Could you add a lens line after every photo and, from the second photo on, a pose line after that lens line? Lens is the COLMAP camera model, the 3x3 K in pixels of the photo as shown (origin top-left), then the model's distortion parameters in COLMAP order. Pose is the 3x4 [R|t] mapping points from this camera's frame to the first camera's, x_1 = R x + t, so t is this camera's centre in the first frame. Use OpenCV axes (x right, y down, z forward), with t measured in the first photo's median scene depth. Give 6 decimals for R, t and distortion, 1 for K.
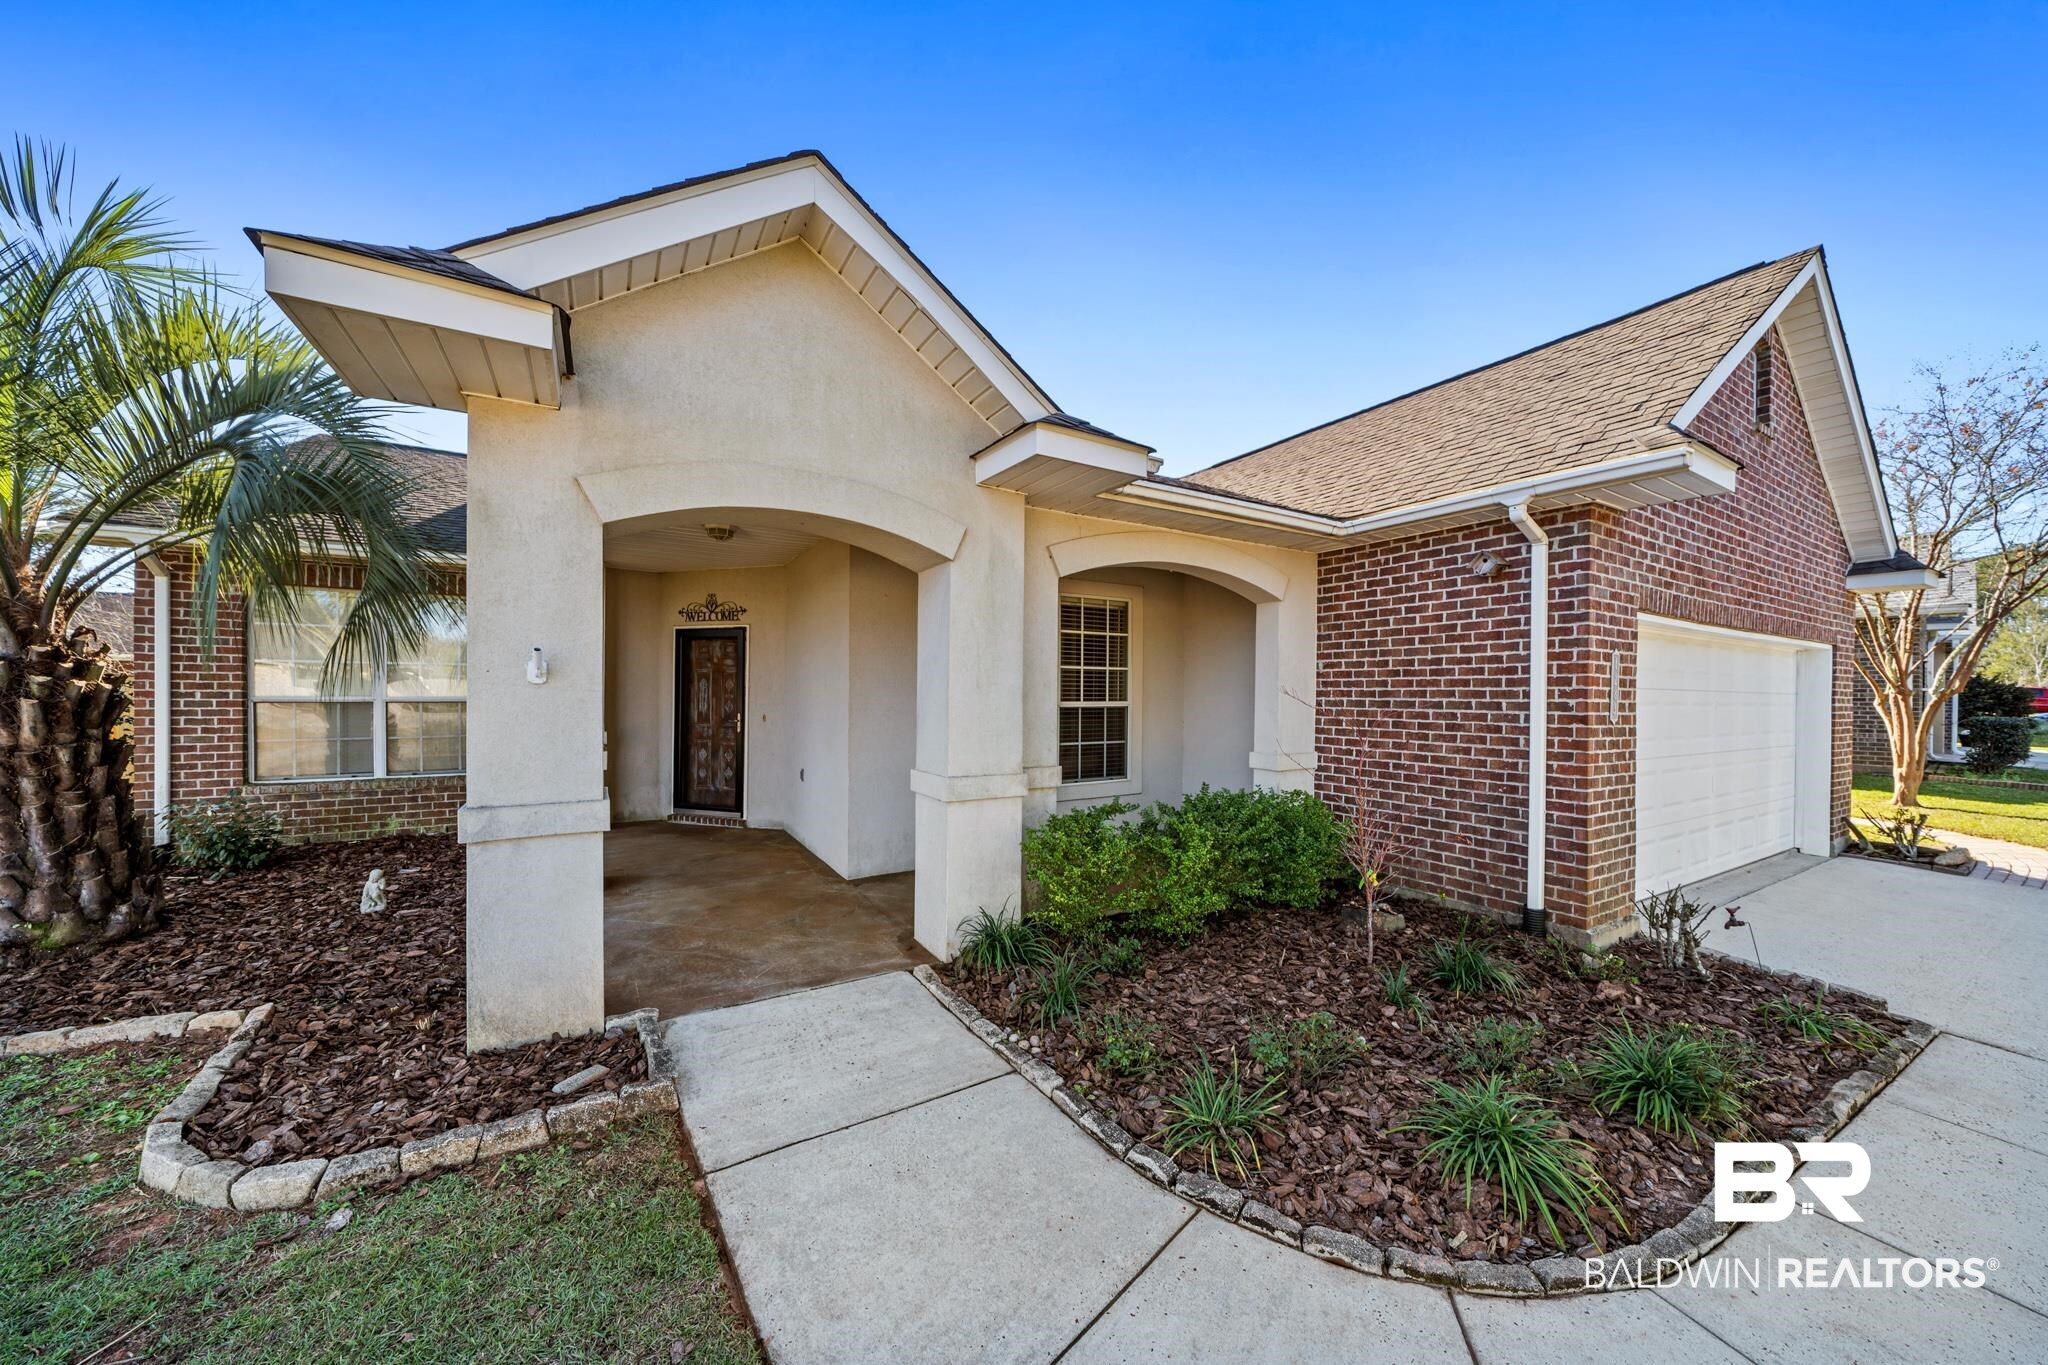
lens RADIAL K [[707.2, 0, 1022.0], [0, 707.2, 689.4], [0, 0, 1]] dist [-0.008453, -0.000046]
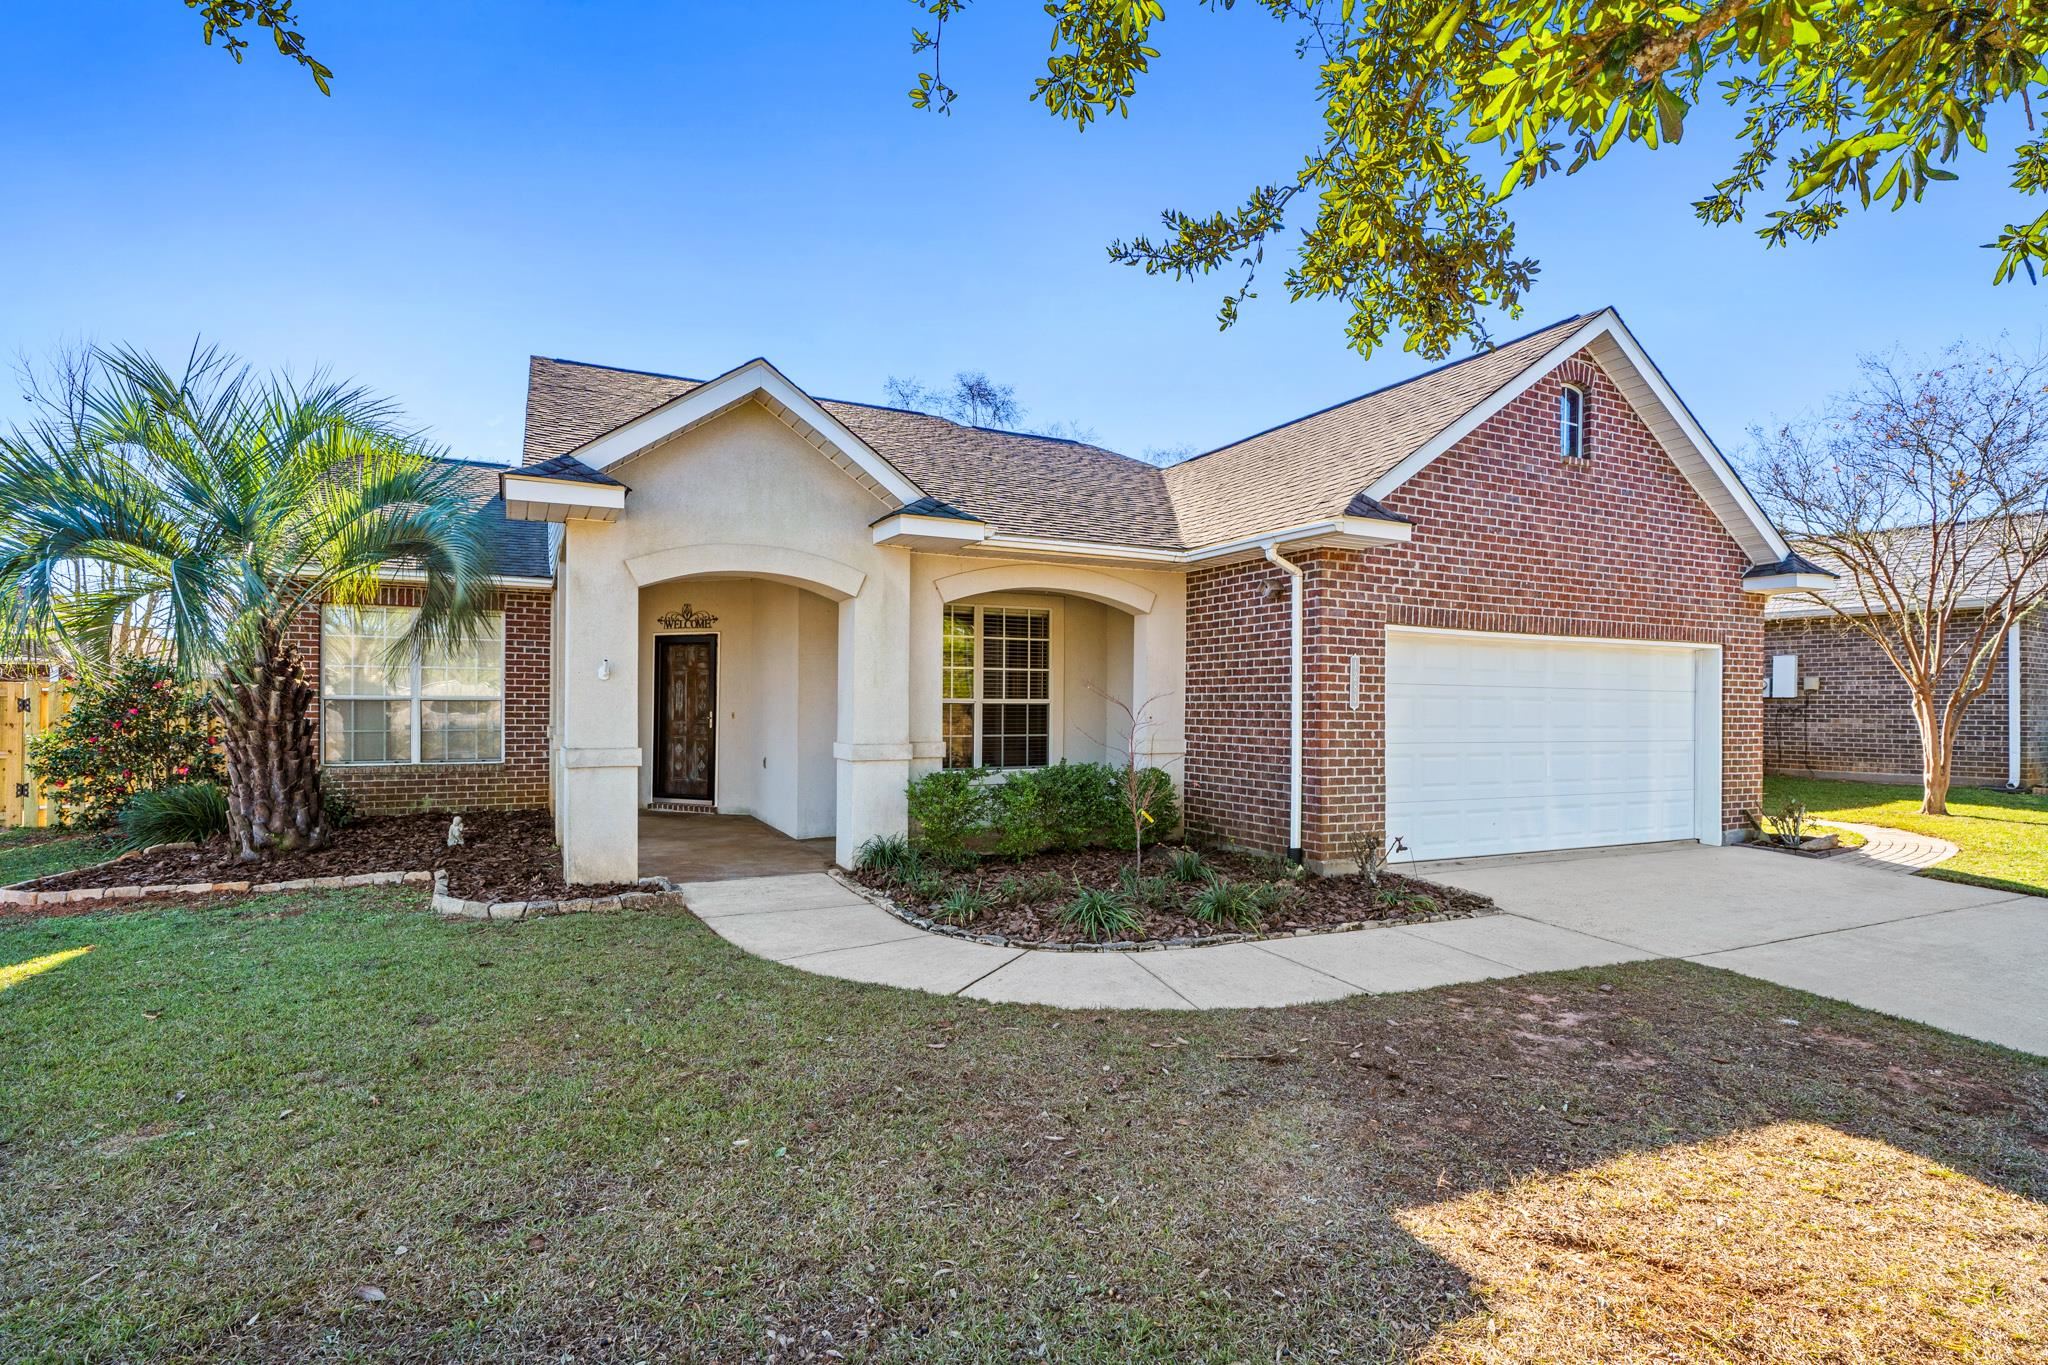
lens RADIAL K [[1003.3, 0, 1024.2], [0, 1003.3, 689.1], [0, 0, 1]] dist [0.000456, 0.000095]
pose [[0.997417, -0.002355, -0.071787, 0.289156], [0.001548, 0.999935, -0.011291, 0.024543], [0.071808, 0.011151, 0.997356, -0.764406]]
